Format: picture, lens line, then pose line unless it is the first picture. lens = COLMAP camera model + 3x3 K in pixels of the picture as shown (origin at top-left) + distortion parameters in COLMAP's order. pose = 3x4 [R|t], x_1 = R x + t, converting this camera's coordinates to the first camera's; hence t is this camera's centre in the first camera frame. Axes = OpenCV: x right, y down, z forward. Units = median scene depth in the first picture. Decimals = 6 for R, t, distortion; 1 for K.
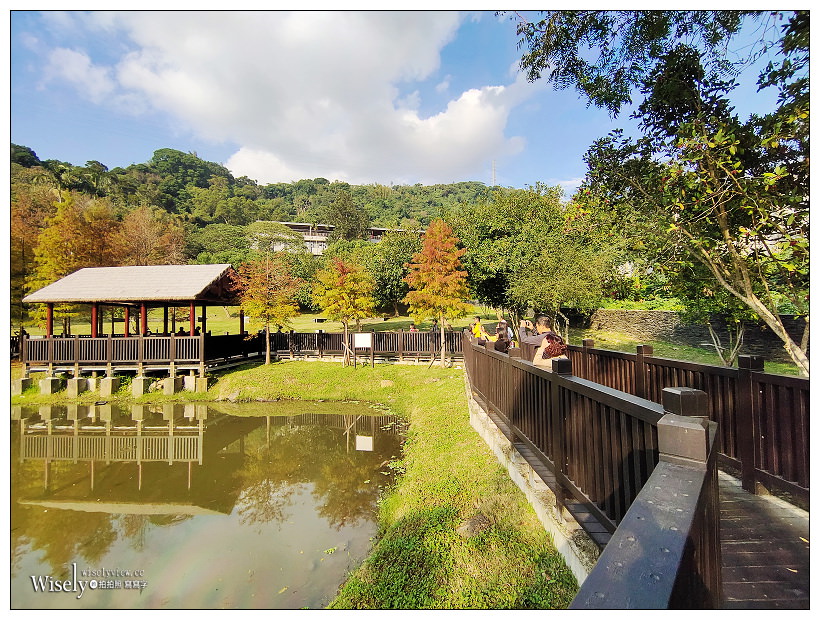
lens RADIAL K [[364.3, 0, 410.0], [0, 364.3, 310.0], [0, 0, 1]] dist [-0.001633, -0.000279]
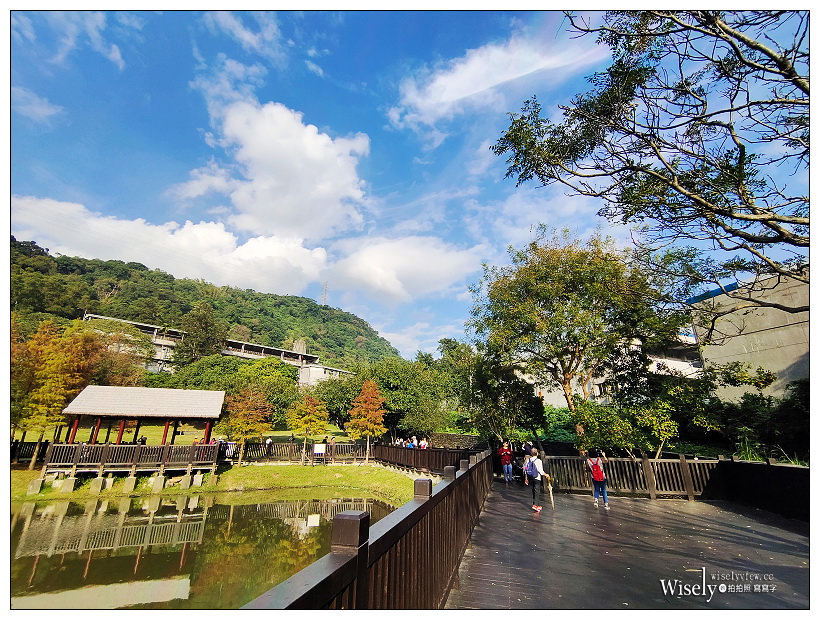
lens RADIAL K [[361.0, 0, 410.0], [0, 361.0, 310.0], [0, 0, 1]] dist [0.022085, -0.016391]
pose [[0.876656, 0.181054, 0.445751, -0.485207], [-0.038262, 0.949791, -0.310536, -0.013775], [-0.479595, 0.255178, 0.839567, -0.563713]]
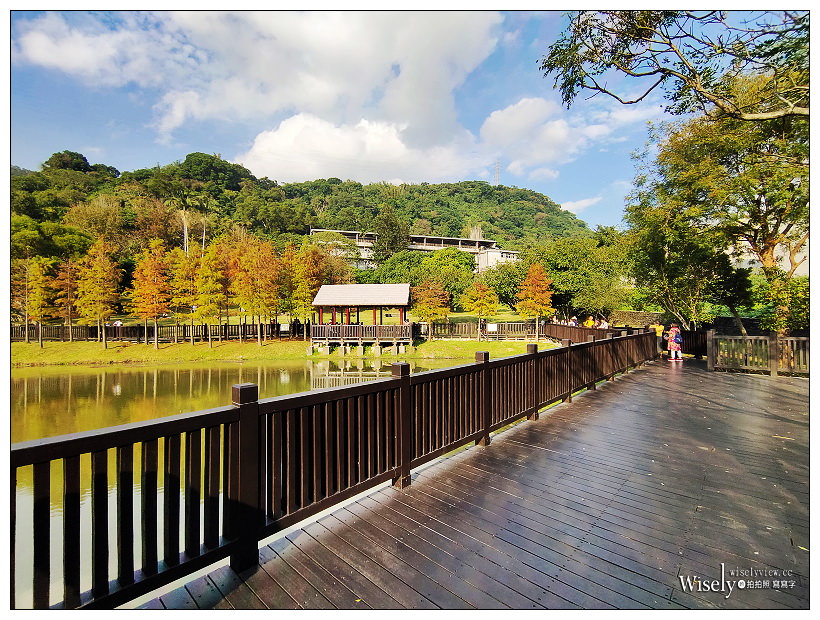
lens RADIAL K [[368.6, 0, 408.9], [0, 368.6, 298.5], [0, 0, 1]] dist [-0.007147, 0.000380]
pose [[0.999963, 0.007633, 0.003974, -0.445467], [-0.007567, 0.999838, -0.016349, -0.021983], [-0.004098, 0.016319, 0.999858, -0.677912]]
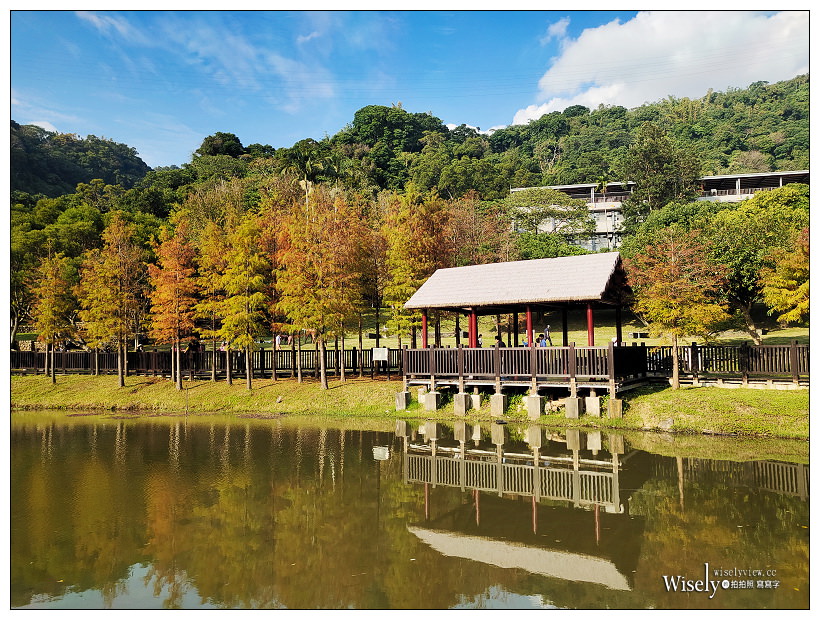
lens RADIAL K [[603.6, 0, 410.0], [0, 603.6, 310.0], [0, 0, 1]] dist [0.043127, -0.029955]
pose [[0.882300, -0.024728, -0.470037, -0.255816], [0.013743, 0.999547, -0.026787, 0.017538], [0.470486, 0.017175, 0.882240, -0.267921]]
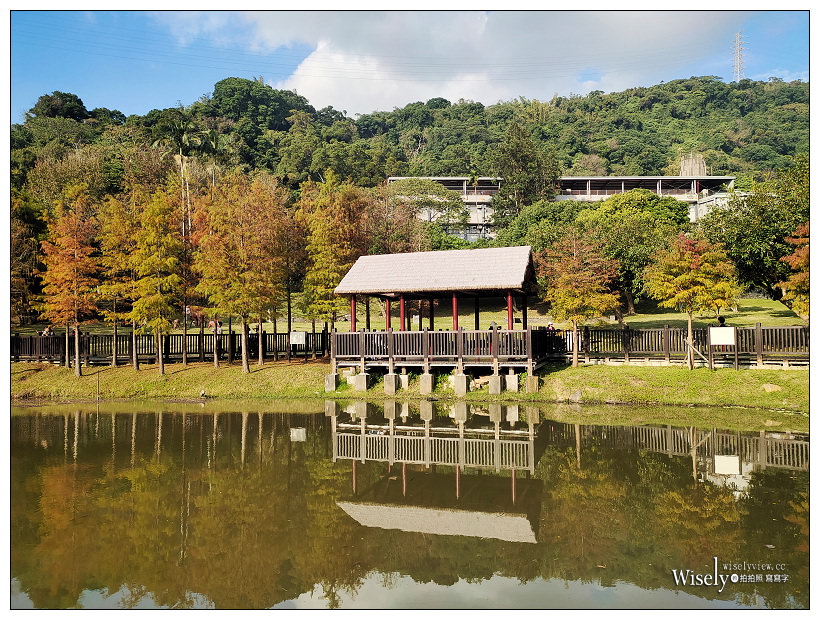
lens RADIAL K [[603.6, 0, 410.0], [0, 603.6, 310.0], [0, 0, 1]] dist [0.043127, -0.029955]
pose [[0.967306, -0.004752, -0.253569, -0.361950], [0.005387, 0.999984, 0.001812, 0.014932], [0.253556, -0.003119, 0.967316, -0.376493]]
